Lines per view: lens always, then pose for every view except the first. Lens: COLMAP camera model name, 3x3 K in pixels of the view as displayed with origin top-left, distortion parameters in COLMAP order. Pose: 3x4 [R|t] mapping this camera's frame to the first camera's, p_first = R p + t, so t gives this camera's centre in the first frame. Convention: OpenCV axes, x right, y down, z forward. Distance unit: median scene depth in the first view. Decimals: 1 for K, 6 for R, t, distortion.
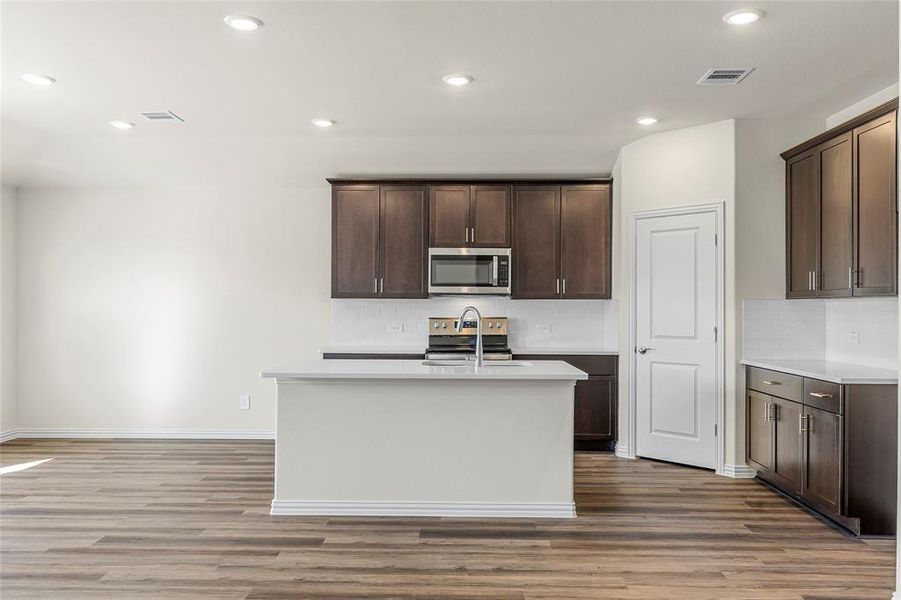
lens RADIAL K [[723.8, 0, 450.5], [0, 723.8, 300.0], [0, 0, 1]] dist [-0.000330, -0.000467]
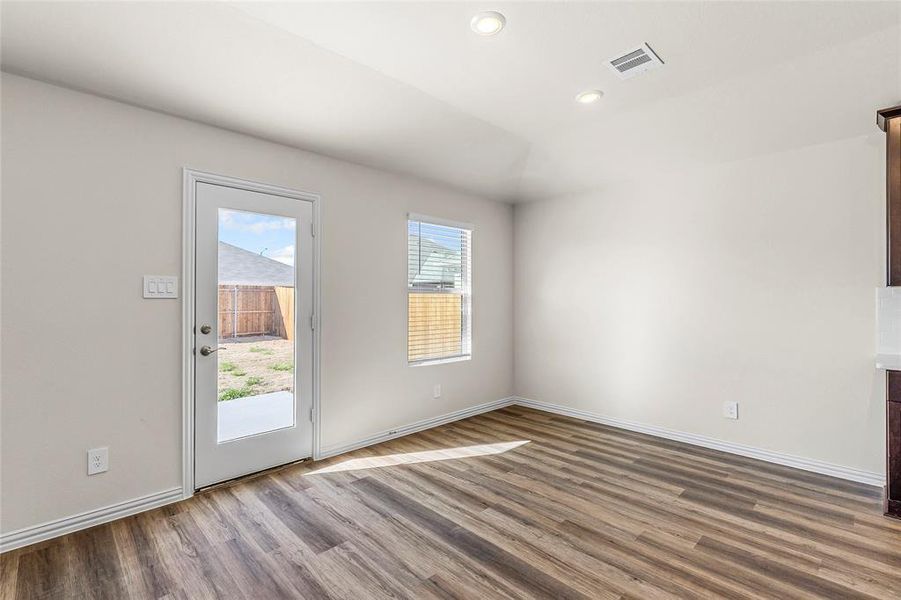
lens RADIAL K [[412.1, 0, 450.5], [0, 412.1, 300.0], [0, 0, 1]] dist [0.001242, -0.000063]
pose [[0.713241, -0.000293, -0.700919, -0.214567], [0.007425, 0.999947, 0.007137, 0.004513], [0.700879, -0.010294, 0.713206, 0.502663]]
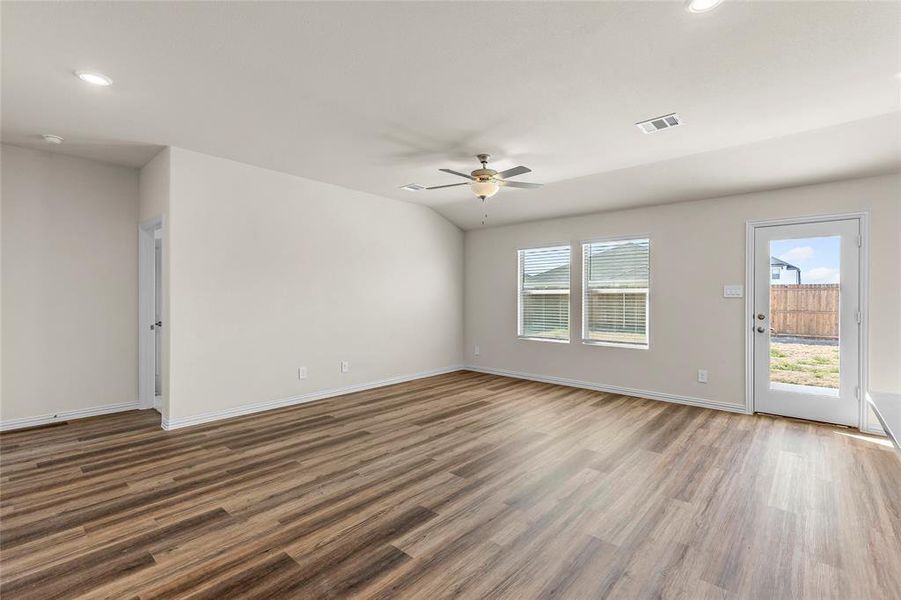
lens RADIAL K [[406.4, 0, 445.9], [0, 406.4, 295.4], [0, 0, 1]] dist [0.001726, -0.000033]
pose [[-0.655337, -0.009525, -0.755277, 0.219204], [0.000564, 0.999914, -0.013099, 0.009180], [0.755337, -0.009010, -0.655275, 0.695982]]
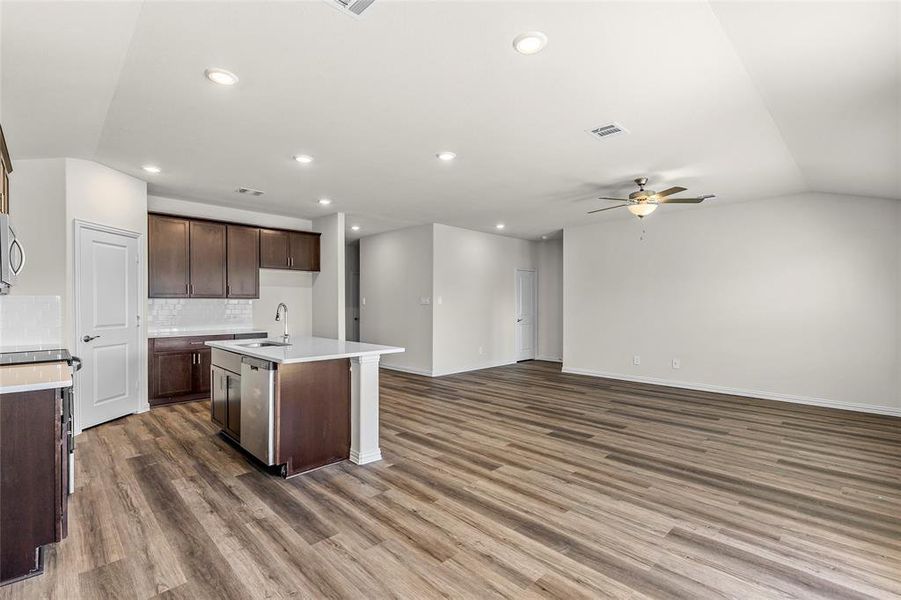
lens RADIAL K [[406.2, 0, 451.5], [0, 406.2, 301.1], [0, 0, 1]] dist [0.002455, -0.000353]
pose [[-0.716953, 0.000969, 0.697121, -0.669938], [-0.009306, 0.999897, -0.010961, 0.008097], [-0.697059, -0.014346, -0.716870, 1.123107]]
